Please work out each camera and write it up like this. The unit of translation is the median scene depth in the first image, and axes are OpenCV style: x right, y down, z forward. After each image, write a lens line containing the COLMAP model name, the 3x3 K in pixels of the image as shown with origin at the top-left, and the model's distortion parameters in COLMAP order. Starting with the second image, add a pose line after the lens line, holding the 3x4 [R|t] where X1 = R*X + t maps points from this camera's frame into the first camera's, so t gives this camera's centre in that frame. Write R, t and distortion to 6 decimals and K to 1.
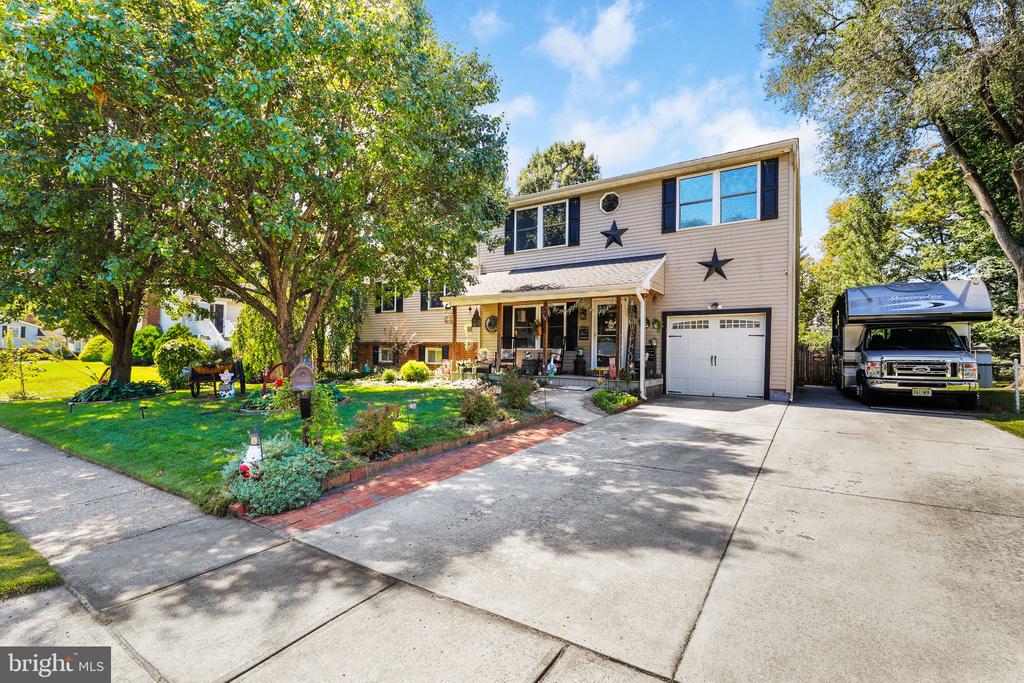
lens RADIAL K [[464.4, 0, 507.0], [0, 464.4, 350.1], [0, 0, 1]] dist [0.005516, 0.000614]
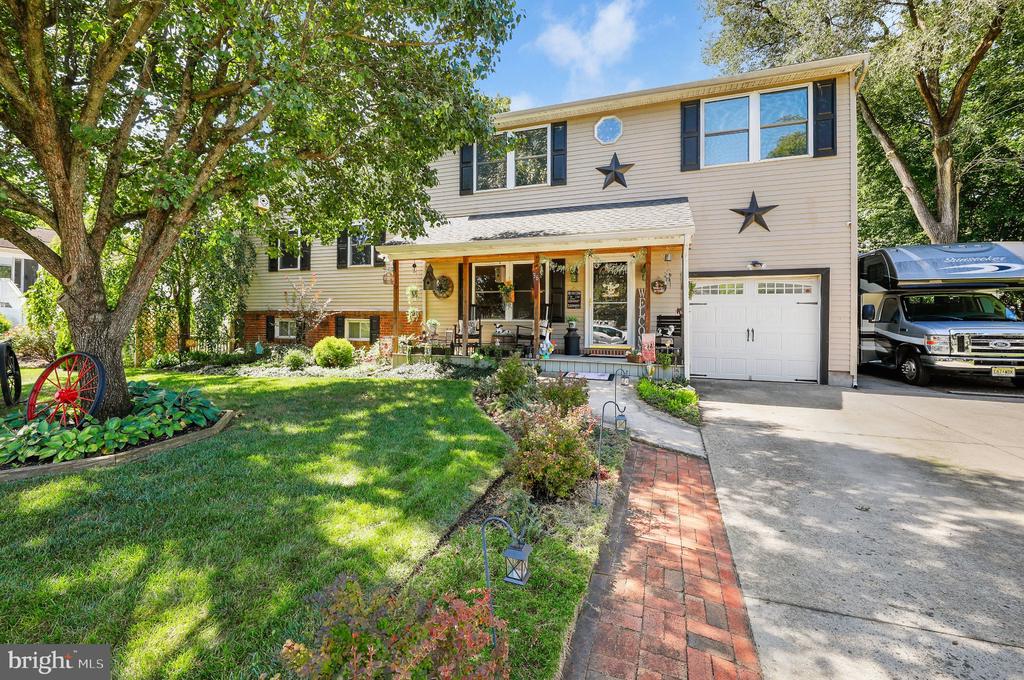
lens RADIAL K [[431.8, 0, 504.6], [0, 431.8, 321.9], [0, 0, 1]] dist [0.000928, -0.000964]
pose [[0.971458, -0.004825, 0.237163, -0.116481], [0.003042, 0.999964, 0.007882, -0.005648], [-0.237192, -0.006936, 0.971438, 0.342813]]
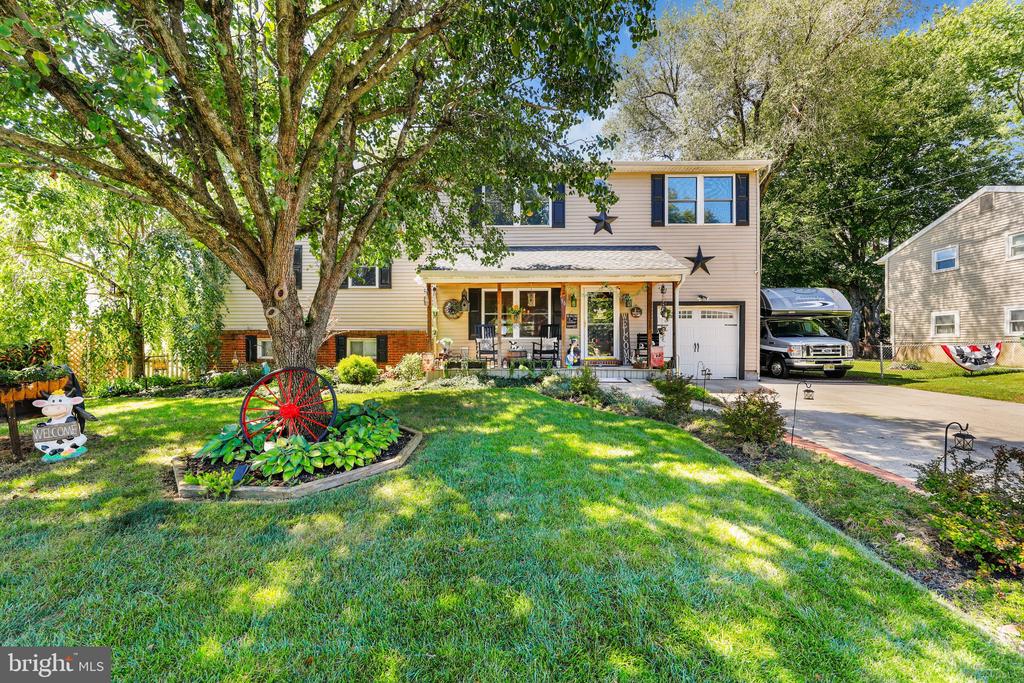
lens RADIAL K [[391.4, 0, 512.9], [0, 391.4, 349.1], [0, 0, 1]] dist [-0.001634, -0.000088]
pose [[0.837962, -0.021128, 0.545319, -0.381125], [0.008714, 0.999641, 0.025340, -0.000747], [-0.545659, -0.016482, 0.837845, 0.401877]]
